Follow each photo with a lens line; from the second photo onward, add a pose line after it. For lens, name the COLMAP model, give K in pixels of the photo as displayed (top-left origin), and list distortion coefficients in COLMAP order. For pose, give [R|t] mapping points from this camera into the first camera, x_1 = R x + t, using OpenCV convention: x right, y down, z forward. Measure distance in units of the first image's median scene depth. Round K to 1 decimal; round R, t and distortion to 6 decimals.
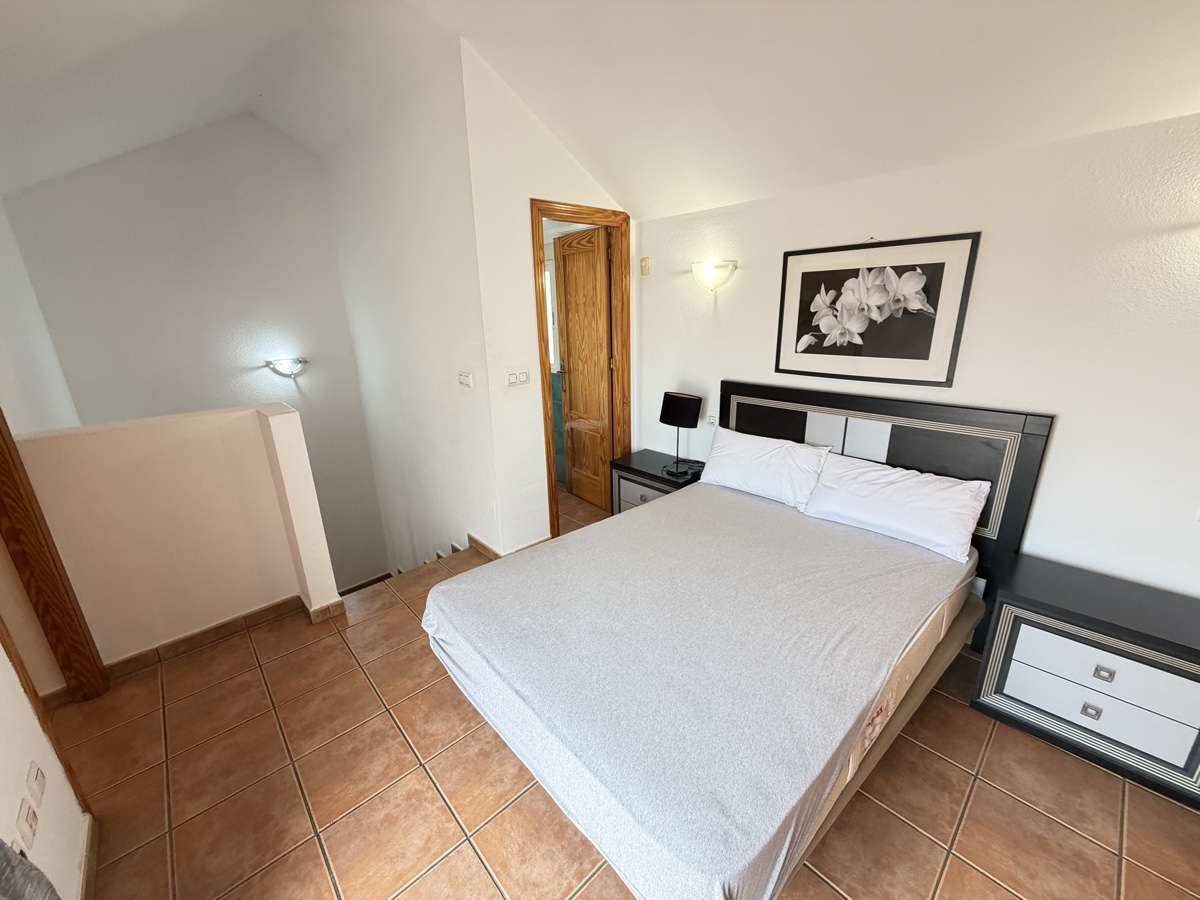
lens RADIAL K [[478.1, 0, 598.4], [0, 478.1, 452.2], [0, 0, 1]] dist [0.000190, -0.000231]
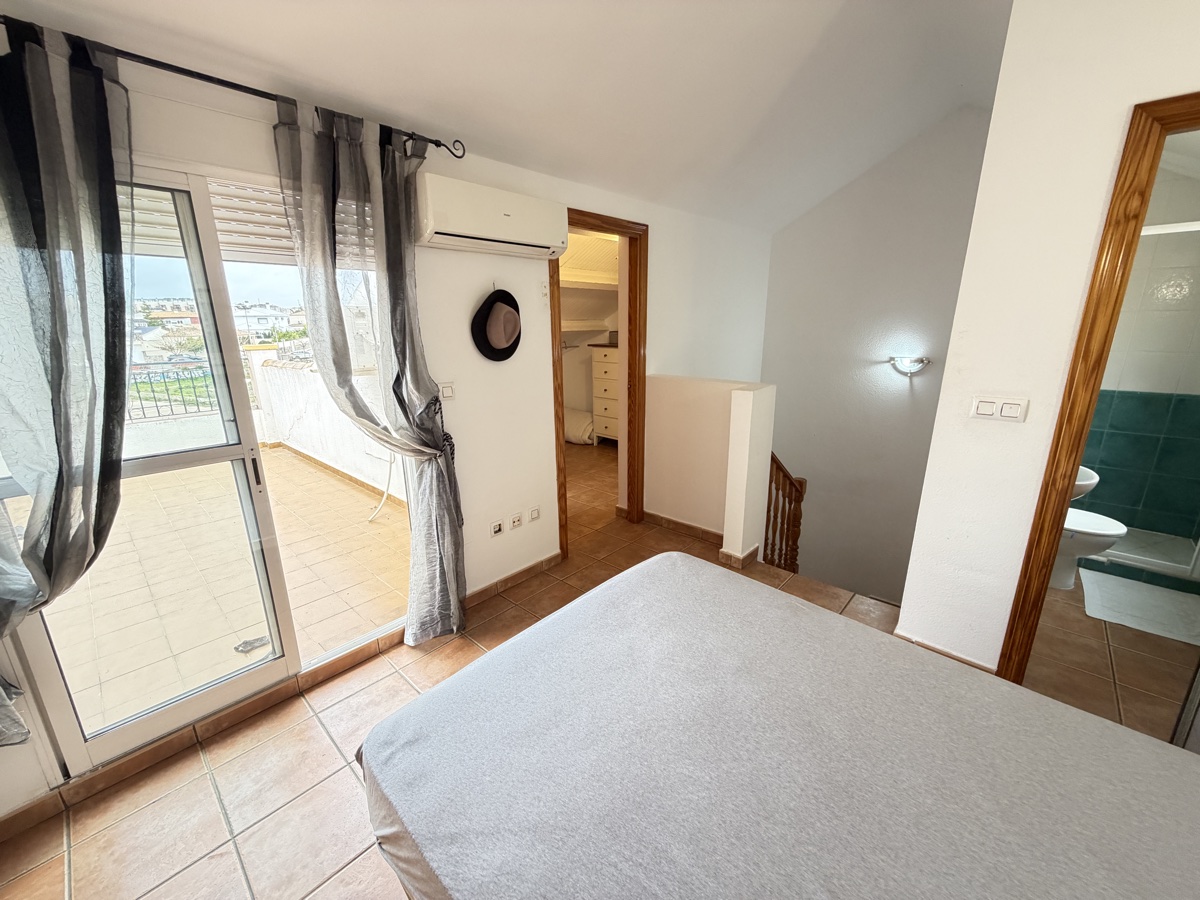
lens RADIAL K [[478.1, 0, 598.4], [0, 478.1, 452.2], [0, 0, 1]] dist [0.000190, -0.000231]
pose [[0.080673, 0.283878, -0.955461, 0.487156], [-0.283217, 0.925603, 0.251094, -0.124993], [0.955657, 0.250346, 0.155070, 0.442502]]
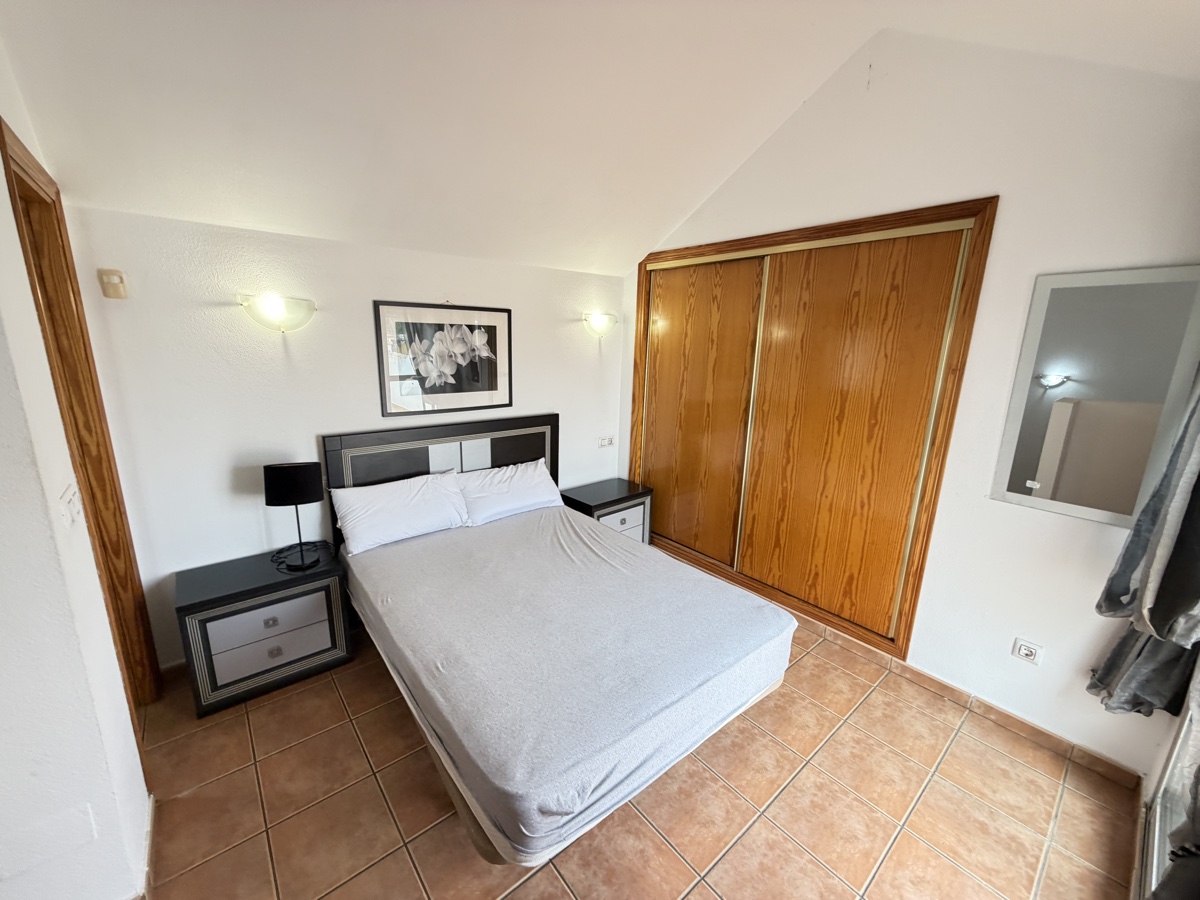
lens RADIAL K [[478.1, 0, 598.4], [0, 478.1, 452.2], [0, 0, 1]] dist [0.000190, -0.000231]
pose [[0.041356, -0.203081, 0.978288, -0.660300], [0.272683, 0.944250, 0.184488, -0.174180], [-0.961215, 0.259132, 0.094427, 0.536974]]
